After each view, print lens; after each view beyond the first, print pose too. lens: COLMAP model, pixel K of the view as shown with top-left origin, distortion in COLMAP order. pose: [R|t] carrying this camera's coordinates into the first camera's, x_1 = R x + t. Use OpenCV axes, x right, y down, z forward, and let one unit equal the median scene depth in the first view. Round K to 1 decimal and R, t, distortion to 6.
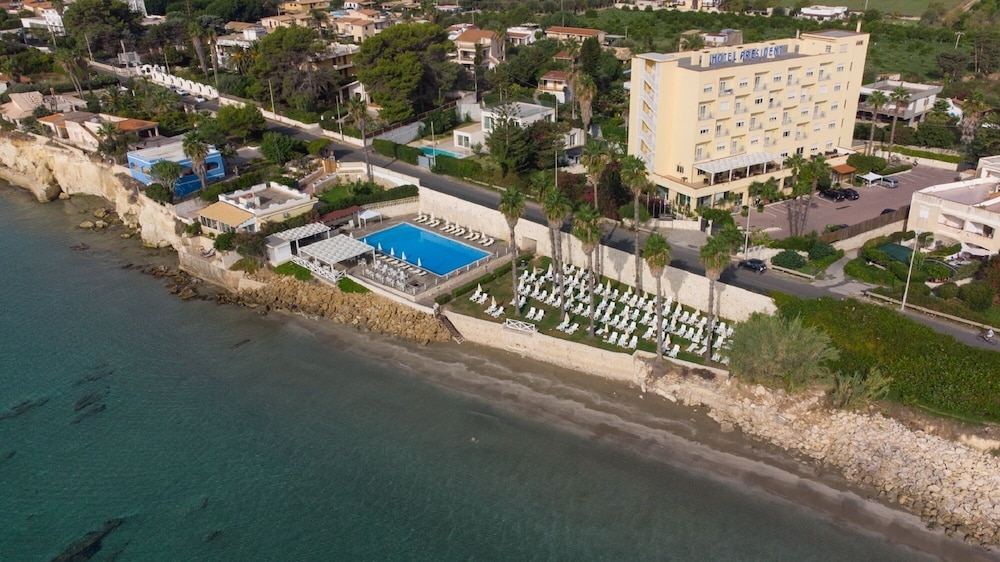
lens RADIAL K [[781.4, 0, 538.2], [0, 781.4, 279.2], [0, 0, 1]] dist [0.037274, 0.003002]
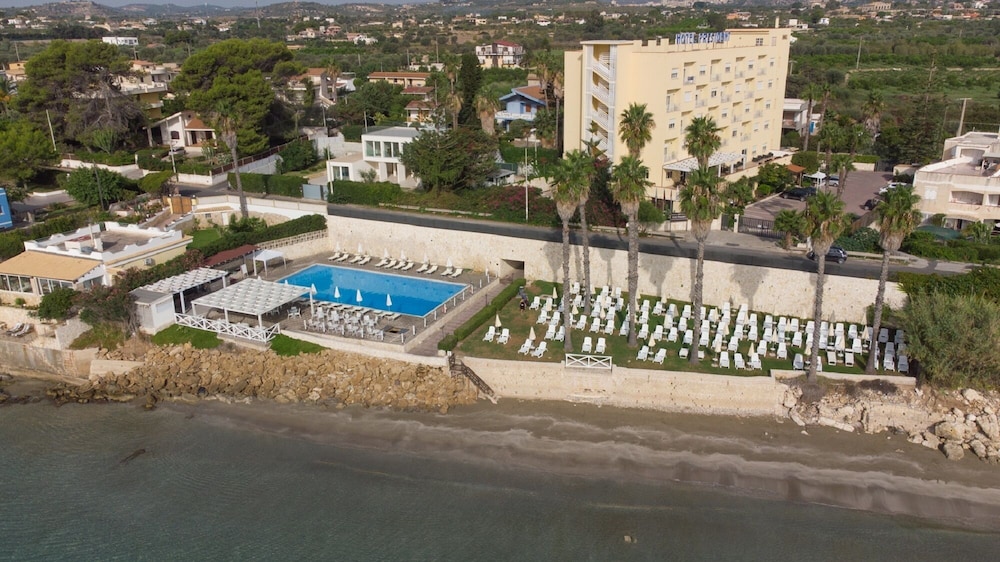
lens RADIAL K [[766.8, 0, 521.0], [0, 766.8, 283.9], [0, 0, 1]] dist [0.000352, 0.086147]
pose [[0.950513, -0.096393, 0.295354, -0.230139], [0.127169, 0.988077, -0.086781, 0.036060], [-0.283468, 0.120047, 0.951438, 0.309860]]
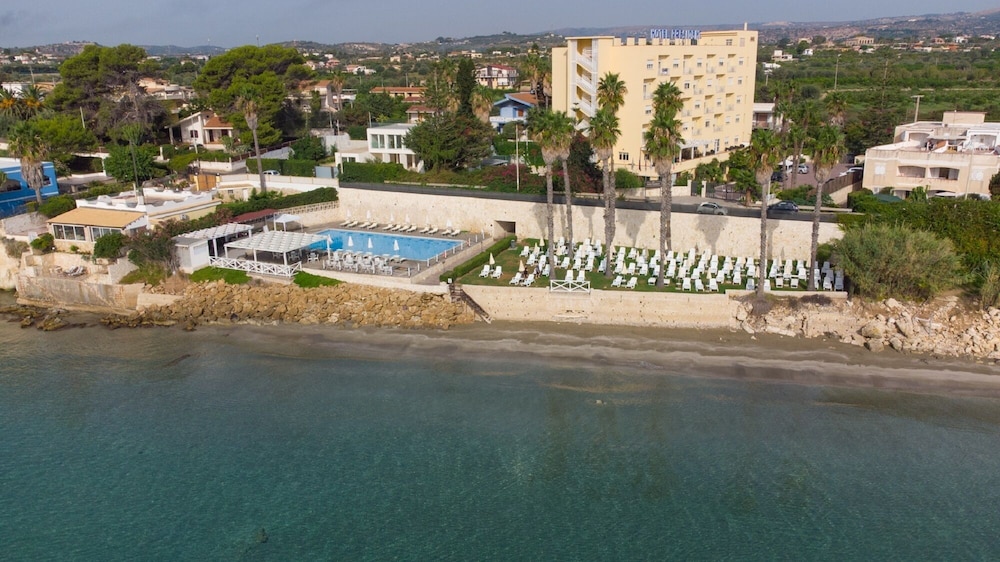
lens RADIAL K [[766.8, 0, 521.0], [0, 766.8, 283.9], [0, 0, 1]] dist [0.000352, 0.086147]
pose [[0.948468, -0.088343, 0.304310, -0.260769], [0.133545, 0.982340, -0.131051, 0.129309], [-0.287359, 0.164937, 0.943515, 0.232811]]
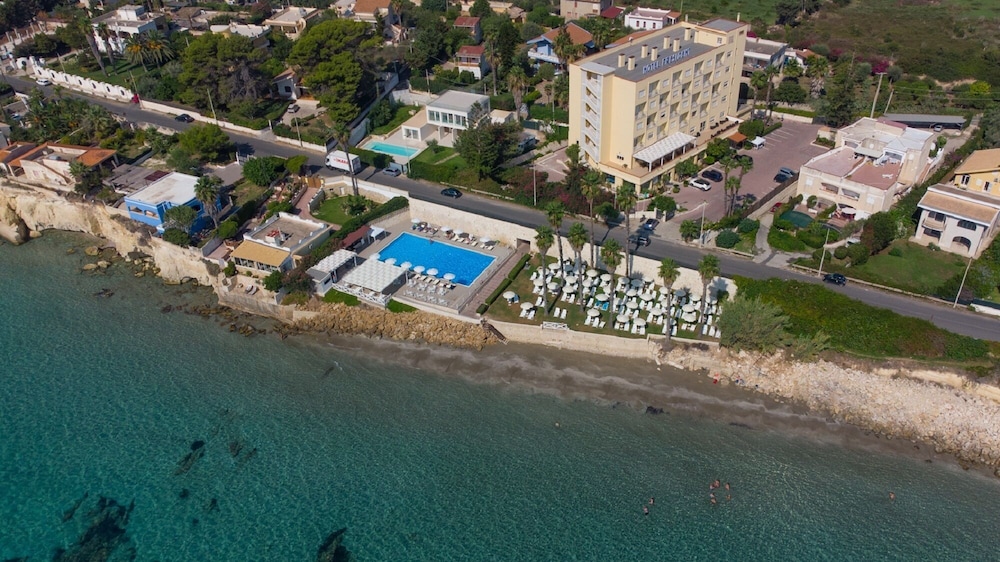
lens RADIAL K [[781.4, 0, 538.2], [0, 781.4, 279.2], [0, 0, 1]] dist [0.037274, 0.003002]
pose [[0.966294, -0.148730, 0.210132, -0.264880], [0.112898, 0.978373, 0.173320, -0.208810], [-0.231366, -0.143755, 0.962187, -0.205058]]
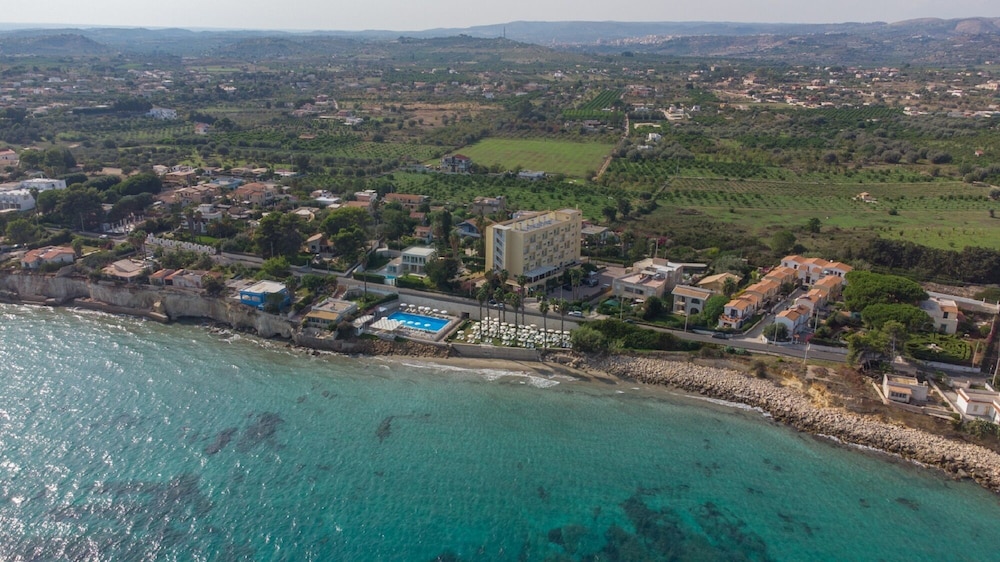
lens RADIAL K [[766.8, 0, 521.0], [0, 766.8, 283.9], [0, 0, 1]] dist [0.000352, 0.086147]
pose [[0.928397, -0.080630, 0.362738, -0.673612], [0.122171, 0.988138, -0.093042, 0.093873], [-0.350933, 0.130696, 0.927235, -1.138931]]
